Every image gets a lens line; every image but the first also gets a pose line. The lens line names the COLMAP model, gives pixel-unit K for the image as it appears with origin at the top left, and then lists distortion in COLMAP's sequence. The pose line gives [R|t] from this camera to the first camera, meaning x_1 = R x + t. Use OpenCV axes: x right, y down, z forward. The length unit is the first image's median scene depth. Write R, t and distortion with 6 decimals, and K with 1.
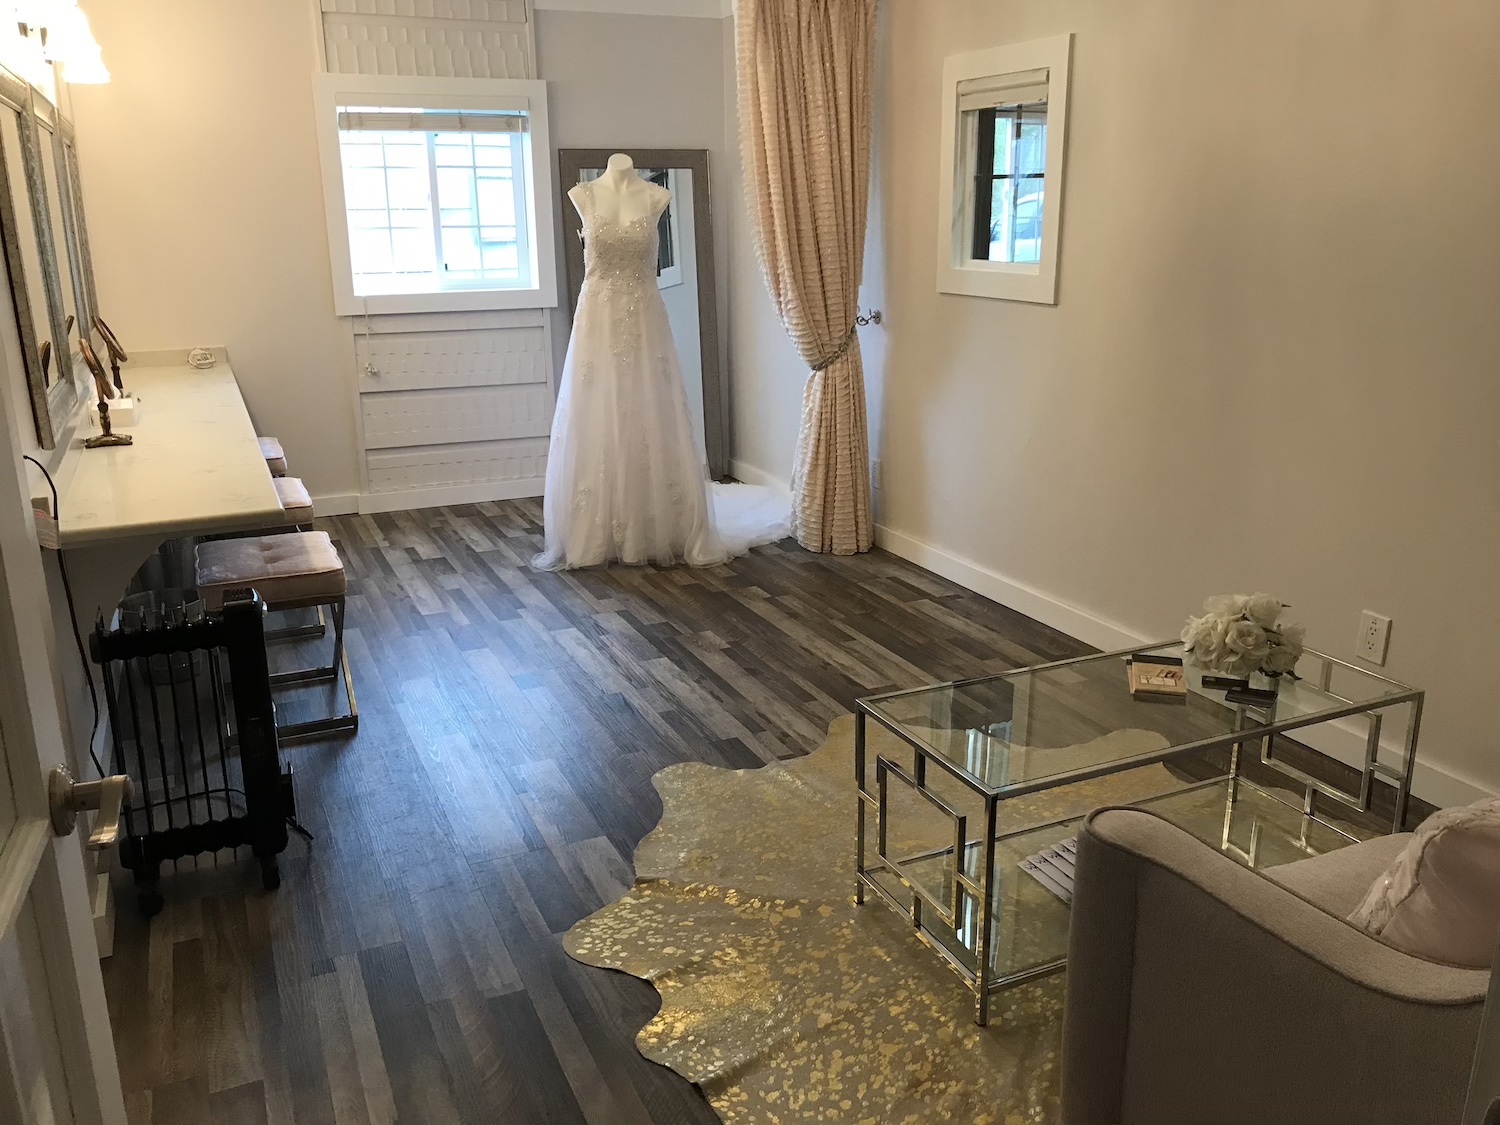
lens RADIAL K [[1219.5, 0, 748.5], [0, 1219.5, 559.7], [0, 0, 1]] dist [0.004560, -0.009254]
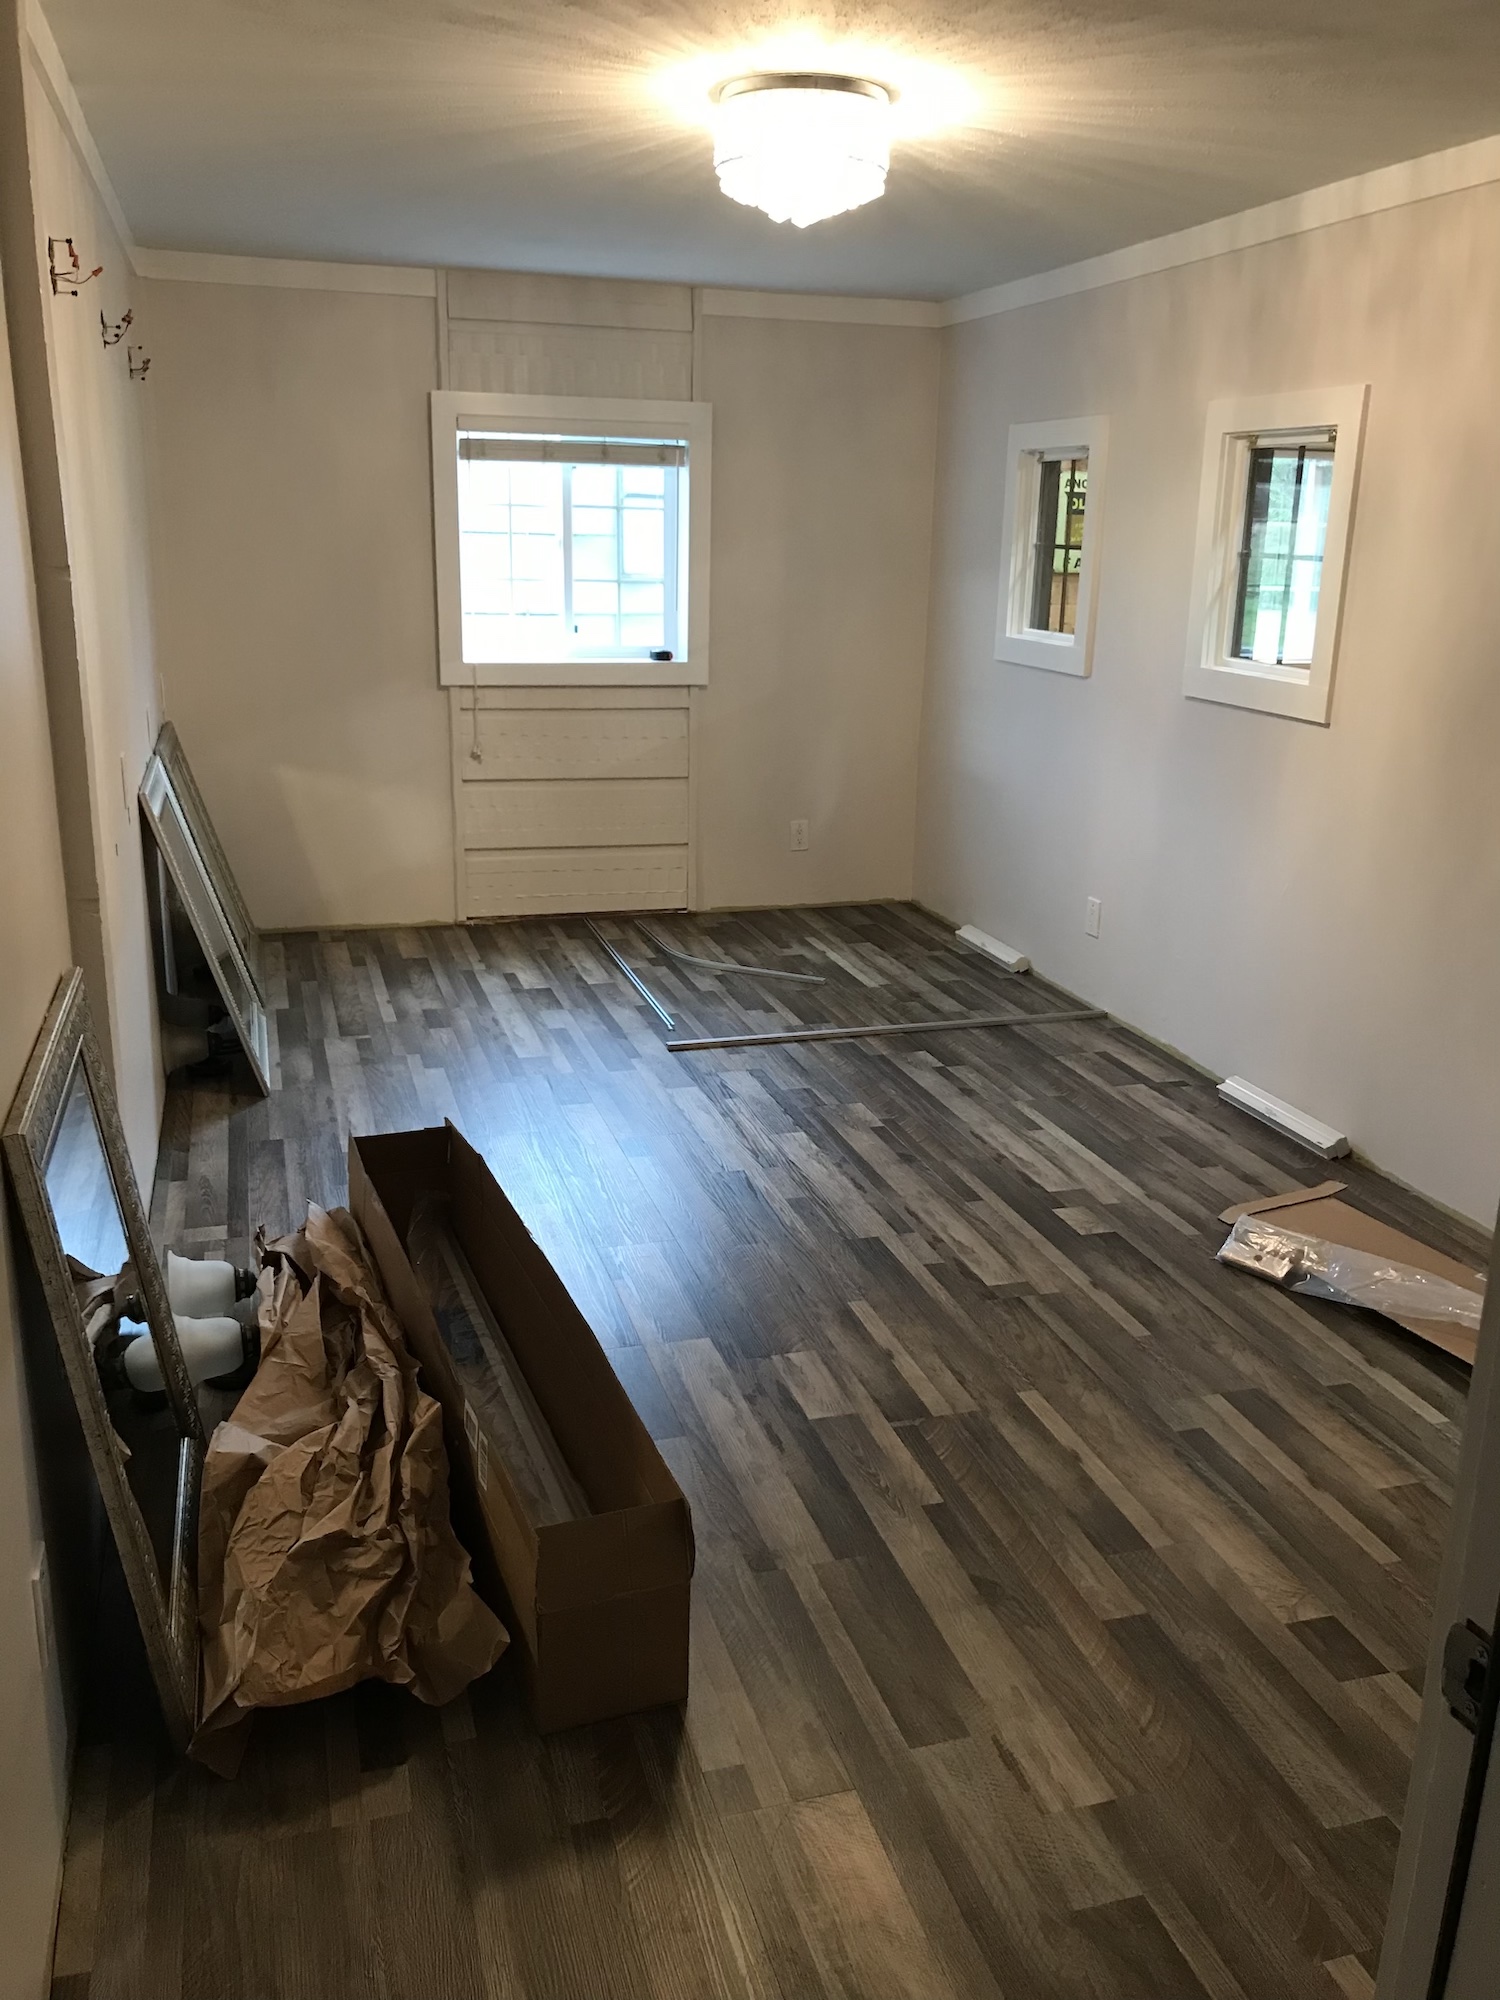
lens RADIAL K [[1626.0, 0, 716.0], [0, 1626.0, 1022.4], [0, 0, 1]] dist [0.004560, -0.009254]
pose [[0.987242, 0.070105, -0.142966, 0.023152], [-0.067654, 0.997468, 0.021938, -0.012169], [0.144142, -0.011986, 0.989484, -0.079854]]
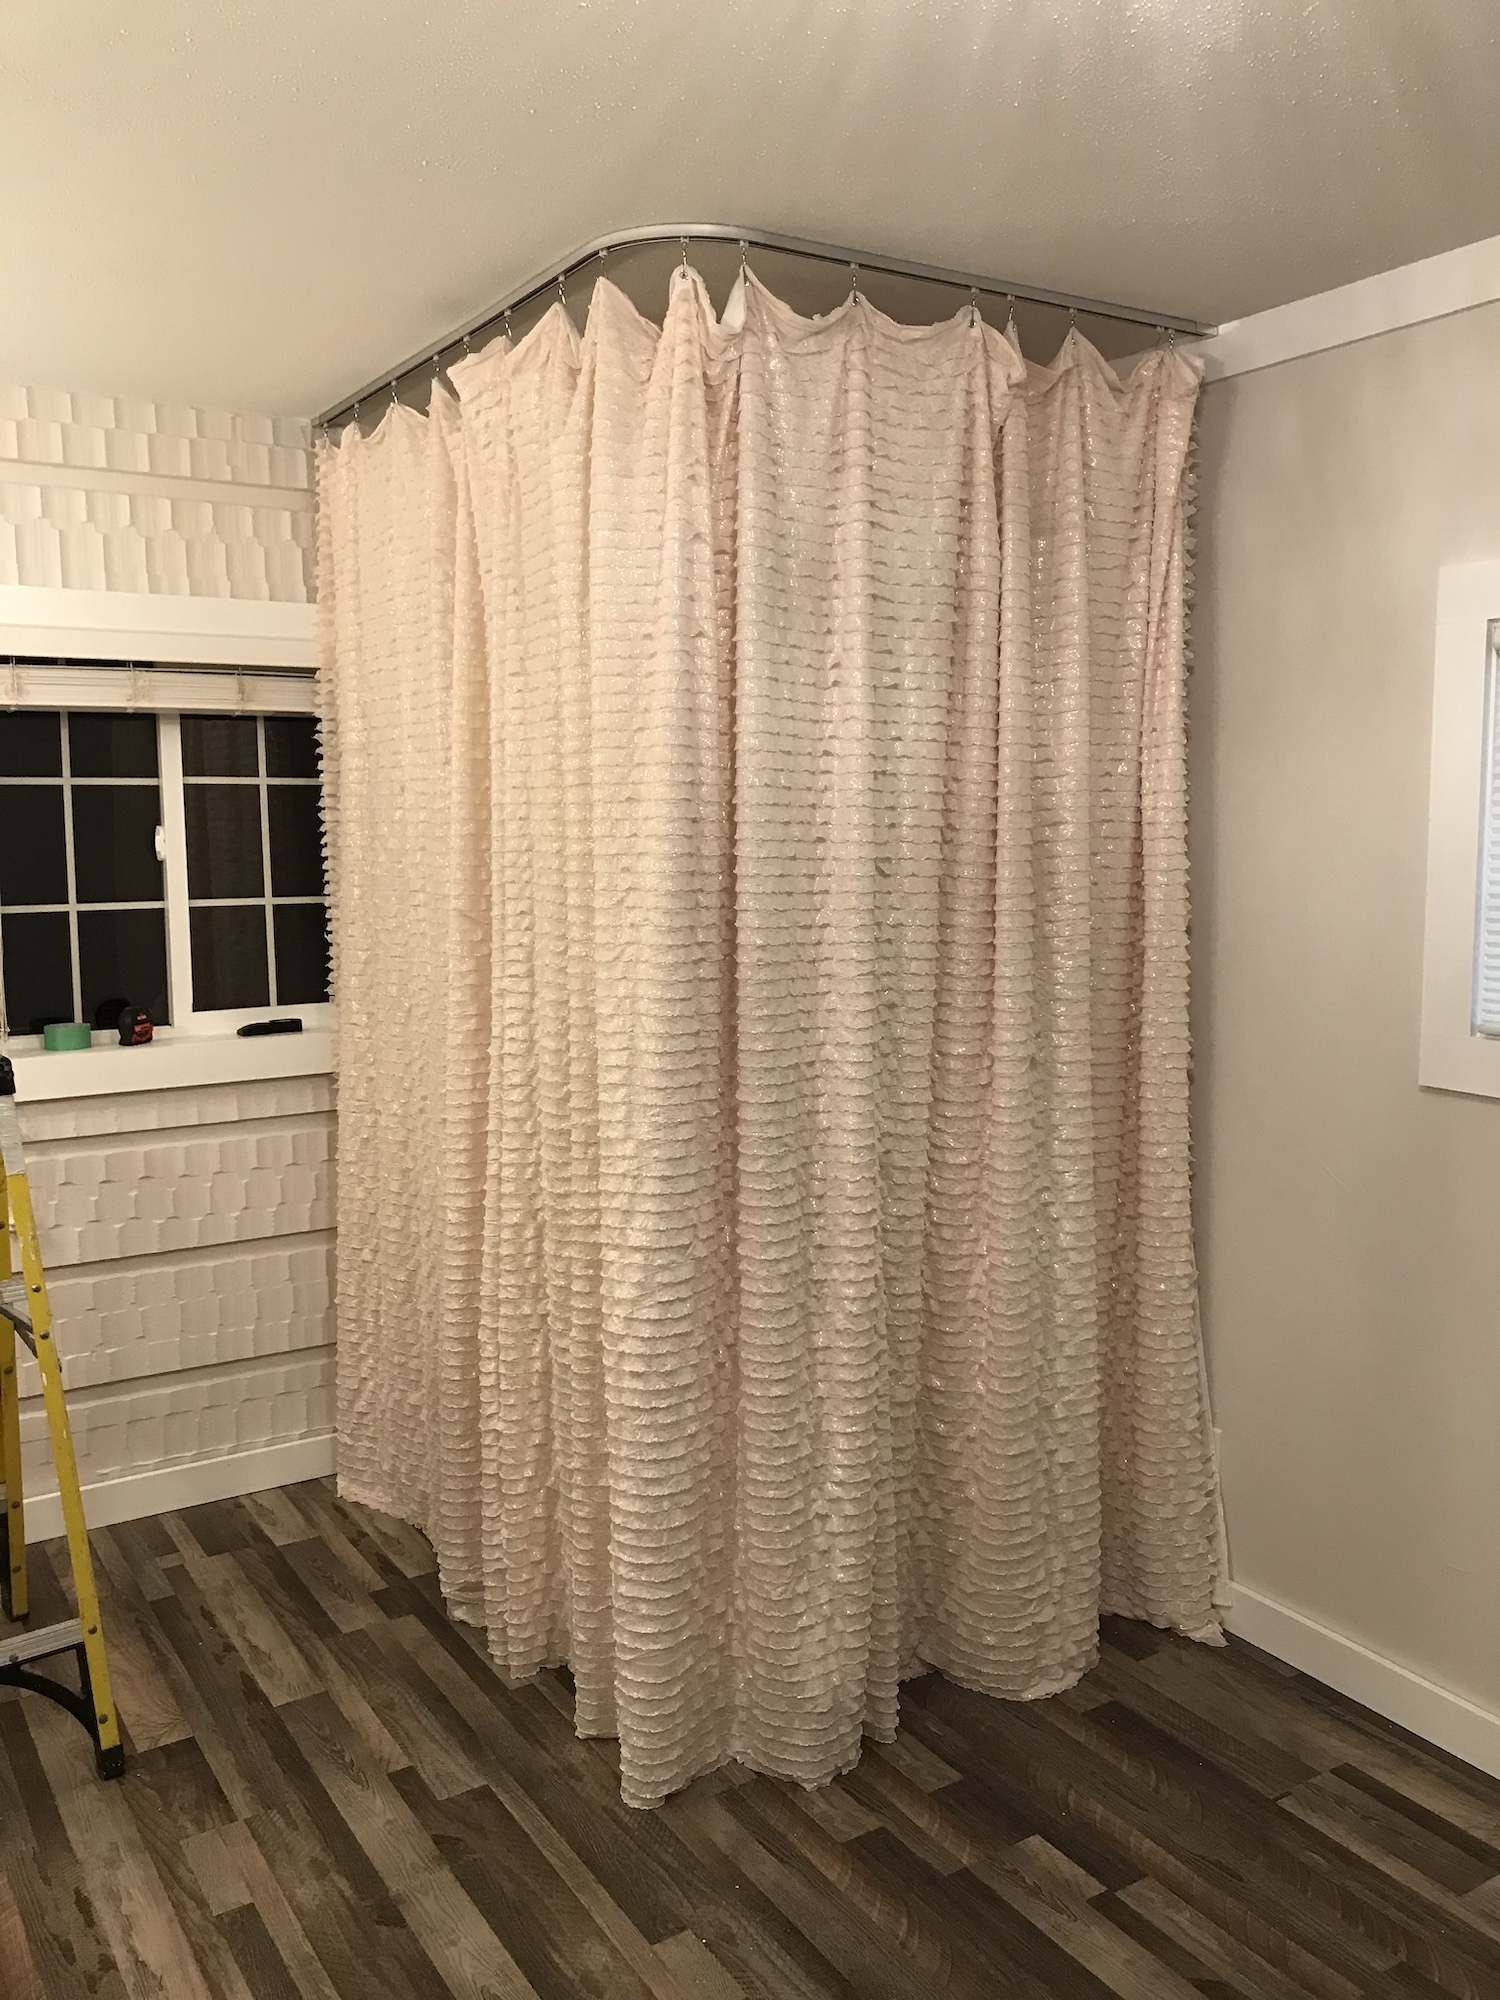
lens RADIAL K [[1626.0, 0, 738.6], [0, 1626.0, 998.6], [0, 0, 1]] dist [0.004560, -0.009254]
pose [[0.991589, -0.009496, 0.129079, -0.164232], [0.031377, 0.985192, -0.168559, -0.168578], [-0.125567, 0.171191, 0.977203, 0.495989]]
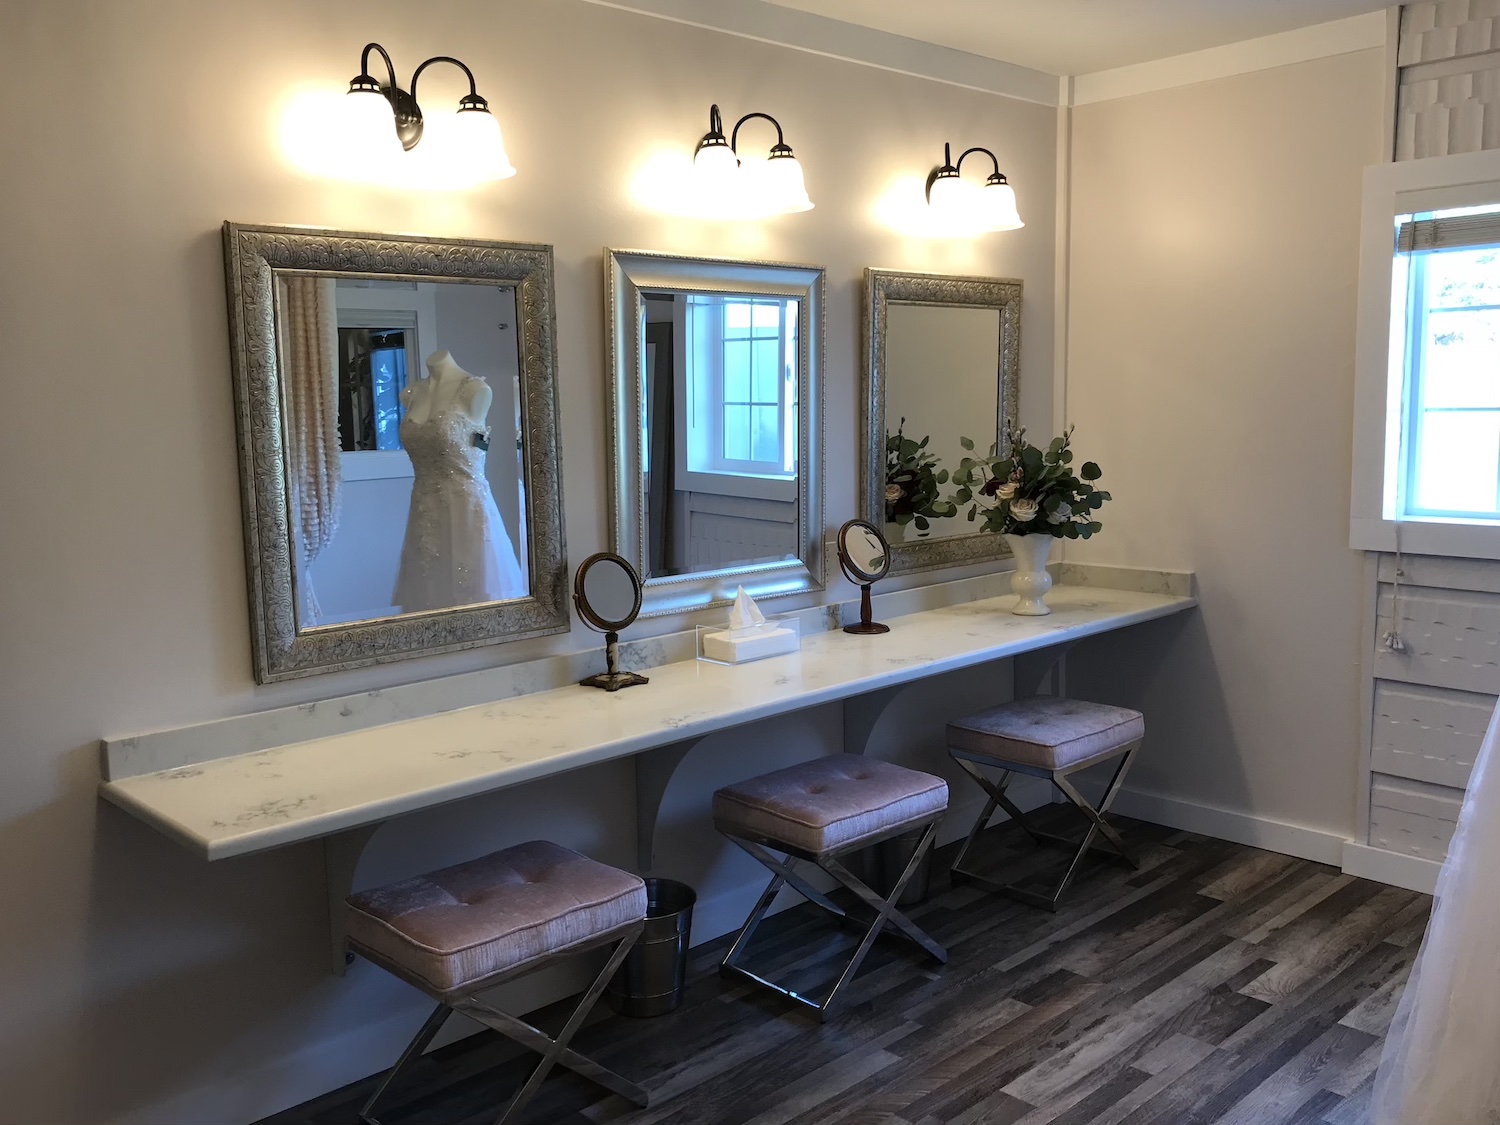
lens RADIAL K [[1342.1, 0, 750.3], [0, 1342.1, 559.2], [0, 0, 1]] dist [0.015078, 0.005692]
pose [[0.320596, 0.129339, -0.938344, 0.256475], [-0.237718, 0.969916, 0.052472, -0.202604], [0.916902, 0.206239, 0.341697, 0.629879]]
